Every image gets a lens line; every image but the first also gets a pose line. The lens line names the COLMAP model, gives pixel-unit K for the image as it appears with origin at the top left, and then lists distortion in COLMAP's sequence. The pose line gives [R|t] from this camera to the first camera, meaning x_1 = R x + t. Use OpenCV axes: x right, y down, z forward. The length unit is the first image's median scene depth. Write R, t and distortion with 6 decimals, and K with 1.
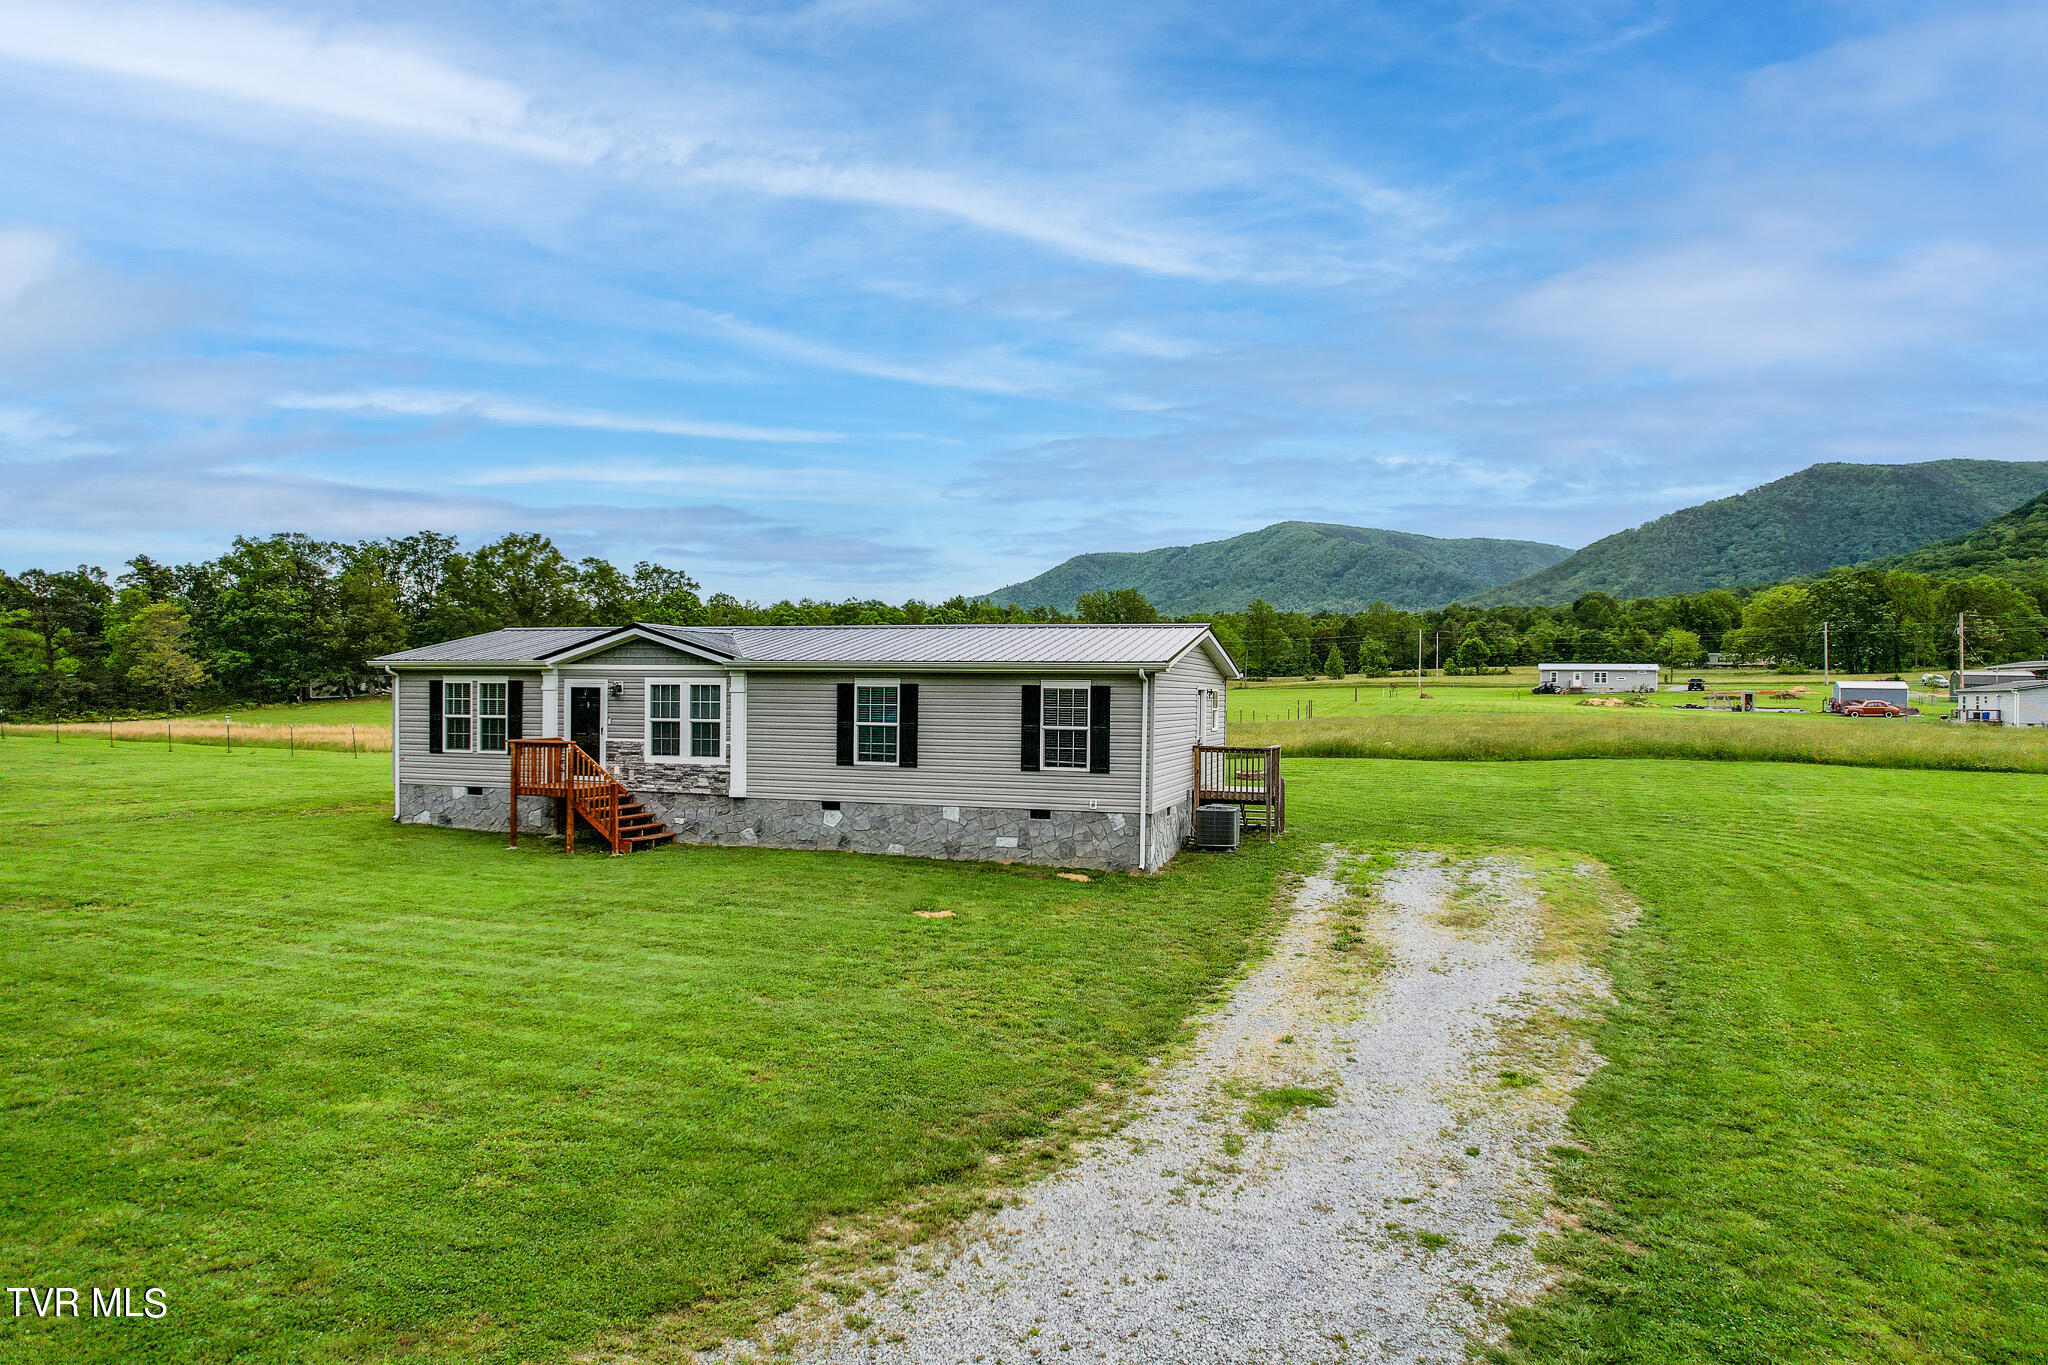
lens RADIAL K [[1308.6, 0, 1035.2], [0, 1308.6, 699.9], [0, 0, 1]] dist [-0.074910, 0.067492]
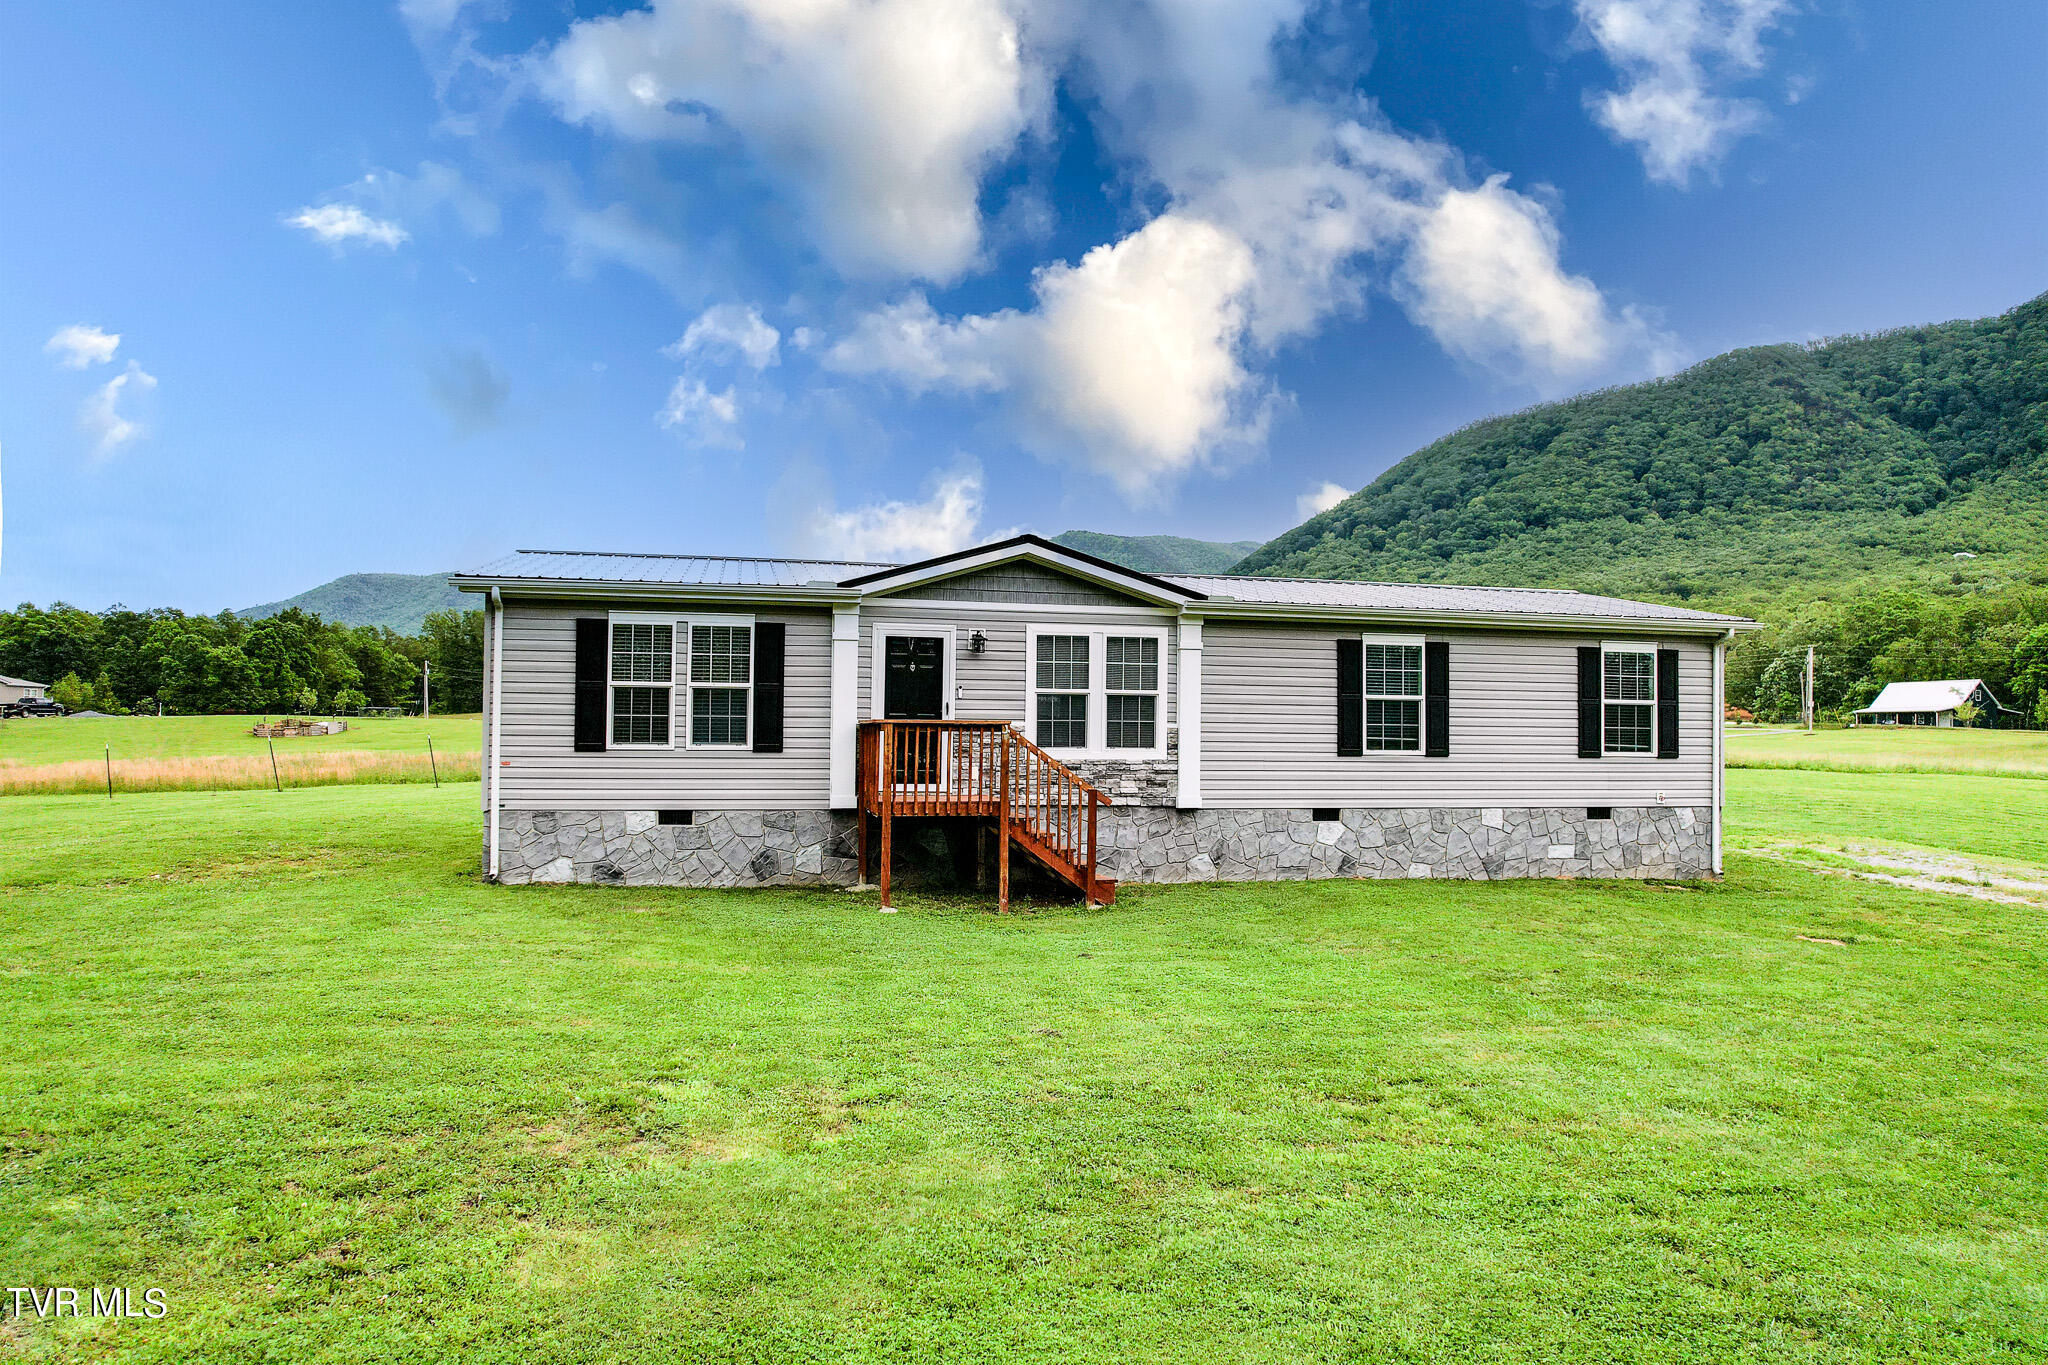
lens RADIAL K [[1311.7, 0, 1033.6], [0, 1311.7, 694.5], [0, 0, 1]] dist [-0.077643, 0.074728]
pose [[0.864001, 0.014649, 0.503277, -0.640006], [0.001706, 0.999486, -0.032022, 0.038811], [-0.503487, 0.028526, 0.863532, 0.473693]]
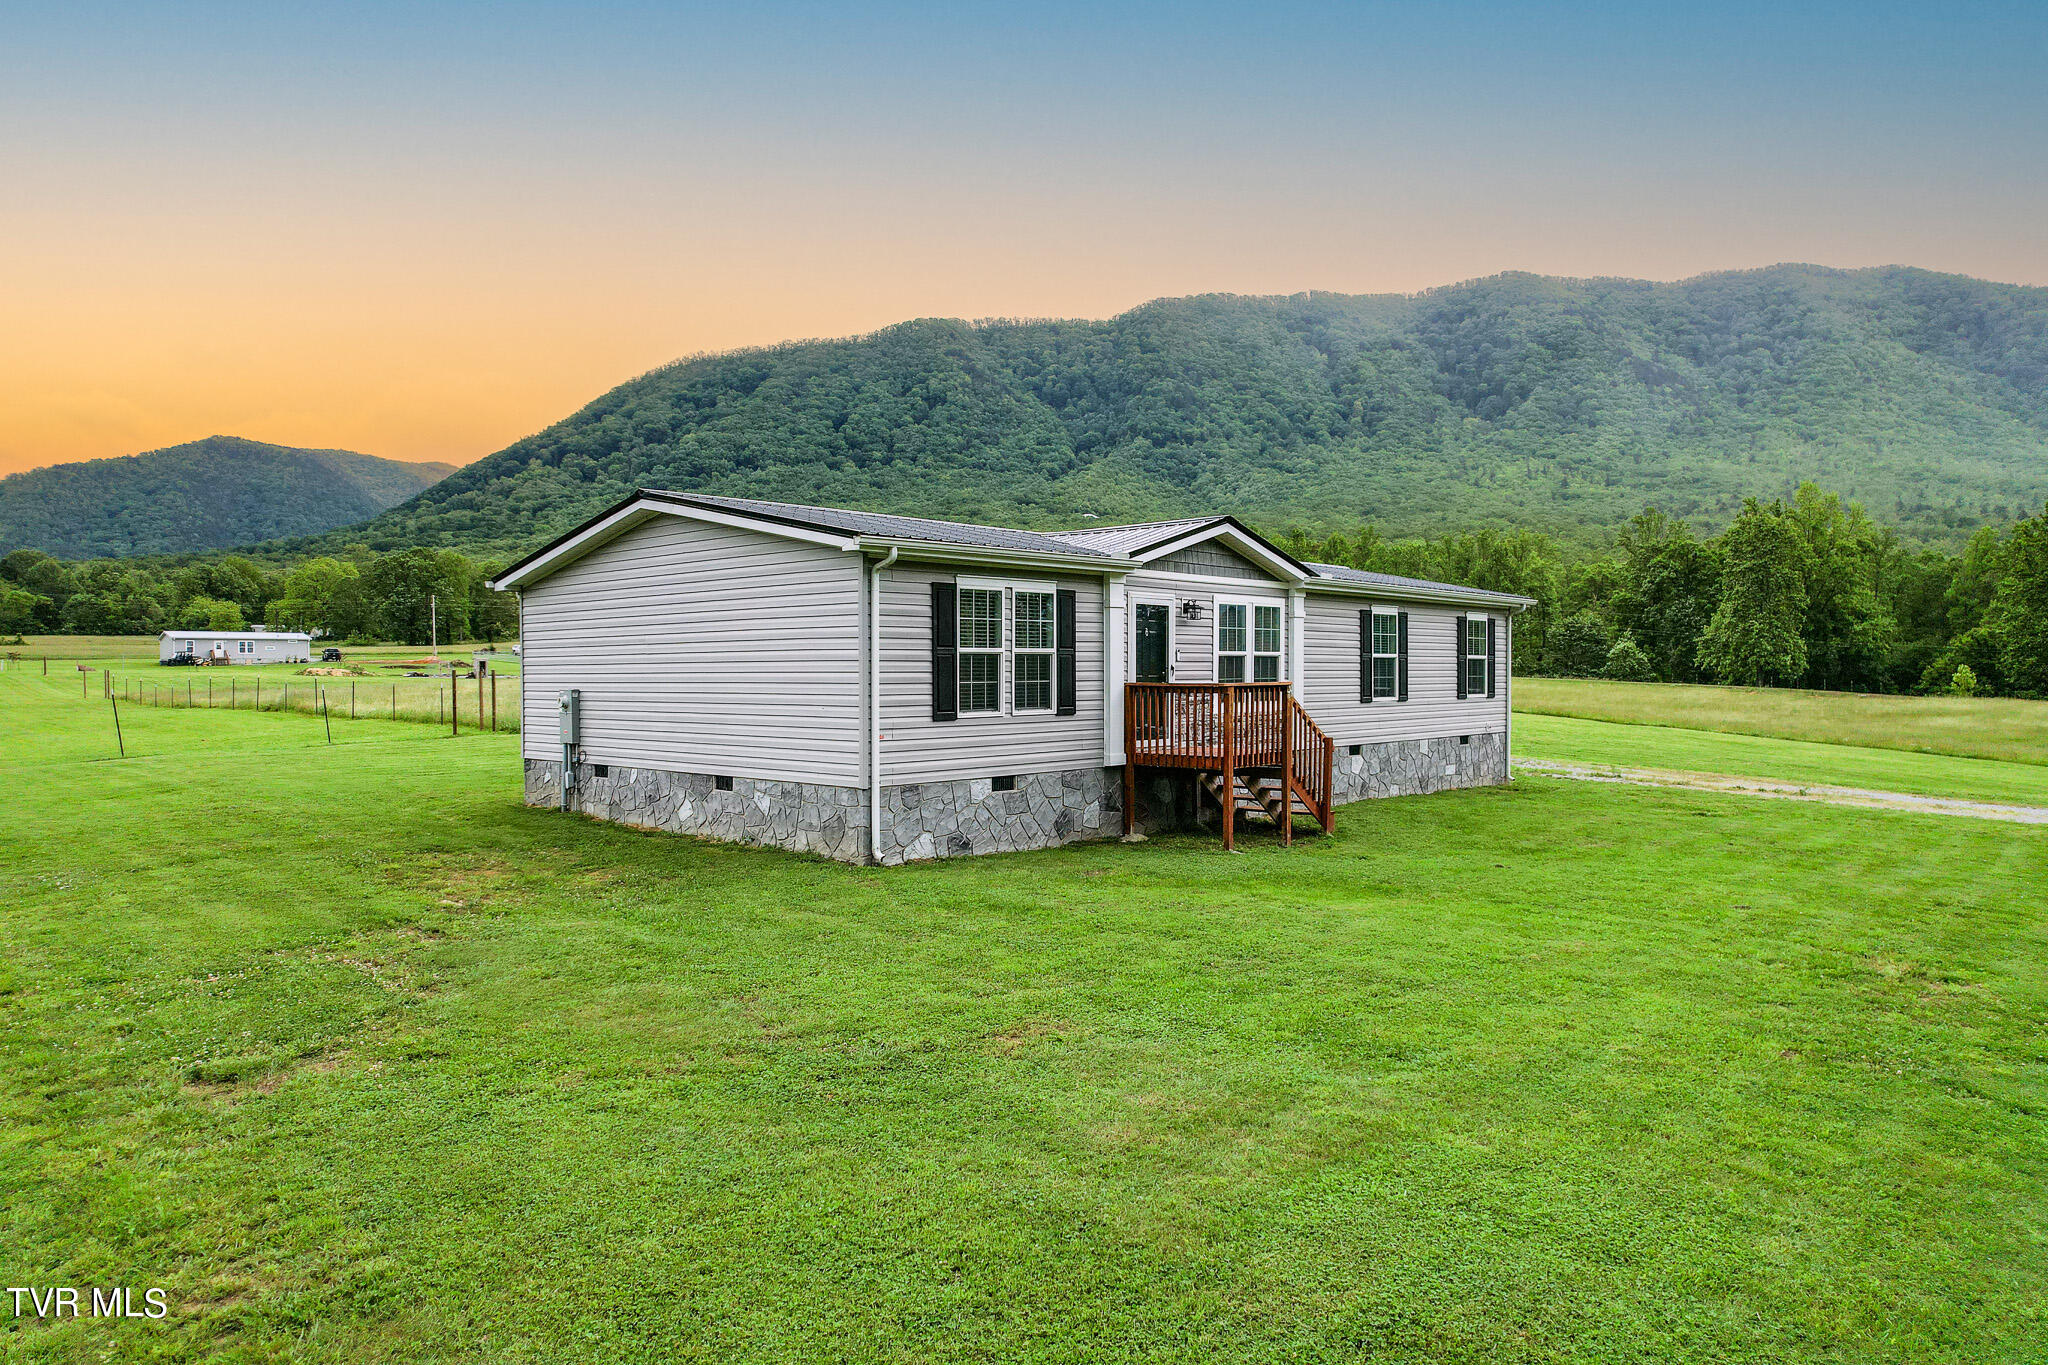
lens RADIAL K [[1311.7, 0, 1033.6], [0, 1311.7, 694.5], [0, 0, 1]] dist [-0.077643, 0.074728]
pose [[0.432619, -0.027281, 0.901164, -1.028720], [0.014322, 0.999624, 0.023386, 0.020363], [-0.901463, 0.002790, 0.432847, 0.812493]]
